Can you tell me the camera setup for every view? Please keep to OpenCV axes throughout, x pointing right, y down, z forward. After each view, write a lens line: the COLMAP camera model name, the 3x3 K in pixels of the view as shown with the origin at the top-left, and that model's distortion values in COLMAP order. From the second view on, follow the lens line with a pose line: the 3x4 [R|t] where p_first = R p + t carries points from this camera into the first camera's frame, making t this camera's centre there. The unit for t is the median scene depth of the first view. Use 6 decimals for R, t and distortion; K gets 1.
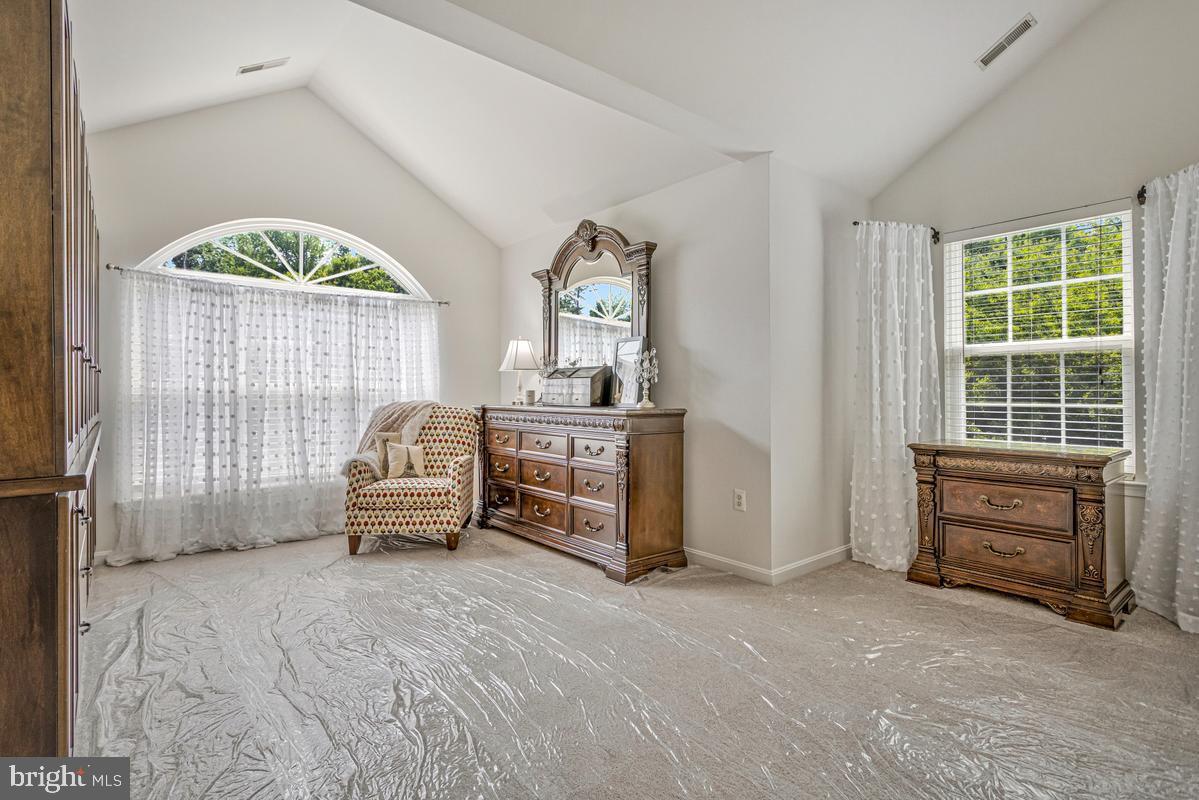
lens RADIAL K [[581.2, 0, 605.5], [0, 581.2, 393.8], [0, 0, 1]] dist [0.001825, 0.002071]
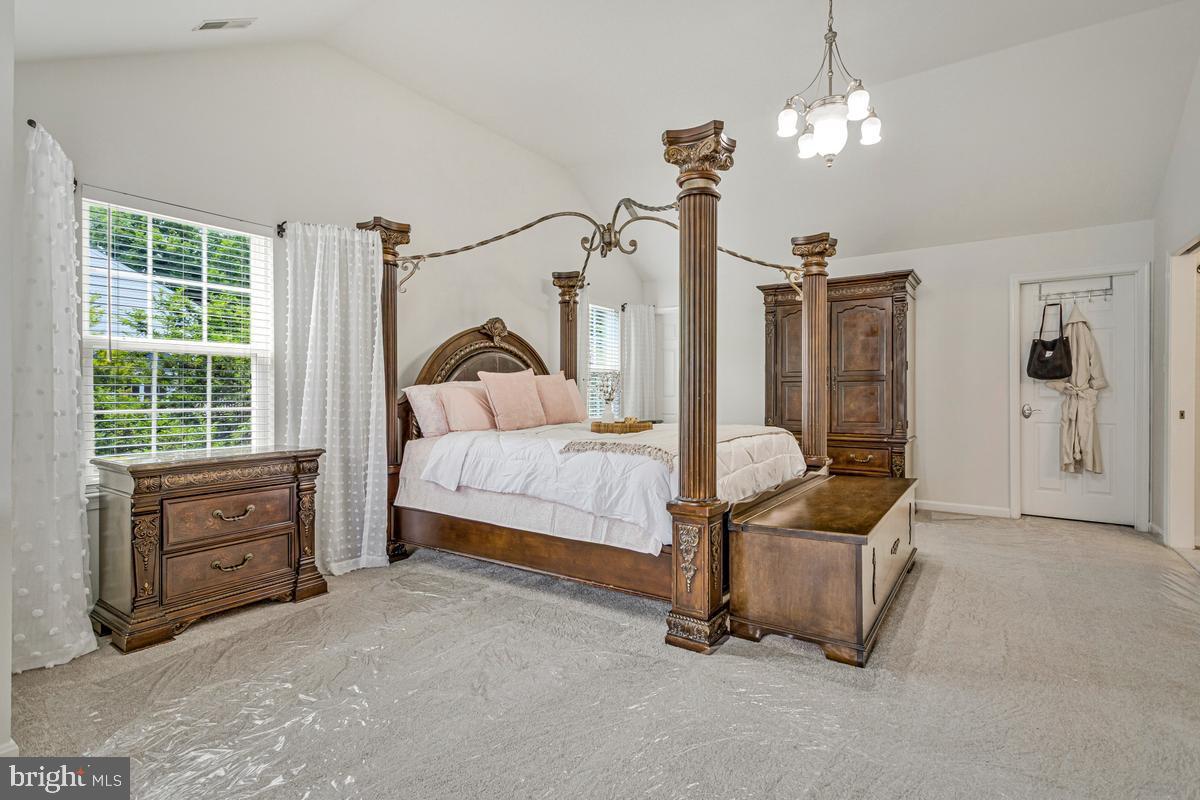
lens RADIAL K [[581.7, 0, 602.9], [0, 581.7, 395.7], [0, 0, 1]] dist [0.001825, 0.002071]
pose [[-0.284723, -0.000268, 0.958610, -0.372613], [0.006608, 0.999976, 0.002243, -0.000760], [-0.958587, 0.006973, -0.284714, 0.663139]]
